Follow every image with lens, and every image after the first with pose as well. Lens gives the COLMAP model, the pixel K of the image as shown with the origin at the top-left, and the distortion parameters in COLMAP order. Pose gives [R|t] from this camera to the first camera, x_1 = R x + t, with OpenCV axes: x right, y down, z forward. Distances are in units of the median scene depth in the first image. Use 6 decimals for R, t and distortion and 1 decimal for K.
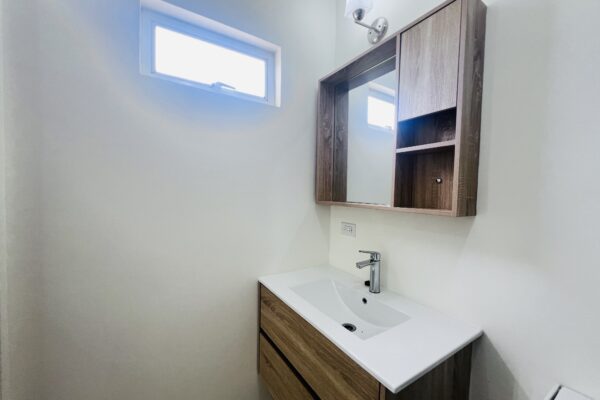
lens RADIAL K [[242.9, 0, 300.0], [0, 242.9, 200.0], [0, 0, 1]] dist [-0.001422, -0.000044]
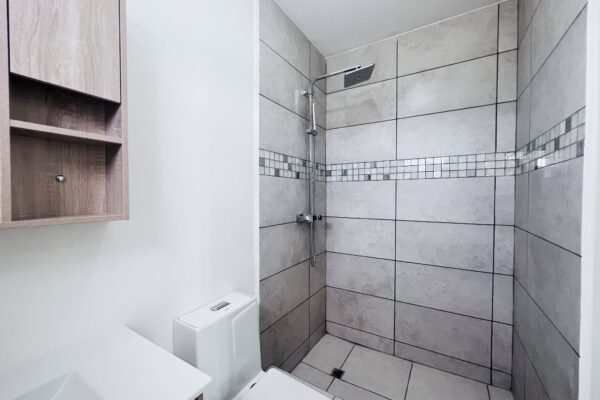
lens RADIAL K [[242.9, 0, 300.0], [0, 242.9, 200.0], [0, 0, 1]] dist [-0.001422, -0.000044]
pose [[-0.445011, -0.038719, 0.894688, -0.430798], [0.017416, 0.998502, 0.051874, -0.040232], [-0.895356, 0.038666, -0.443669, 0.671803]]
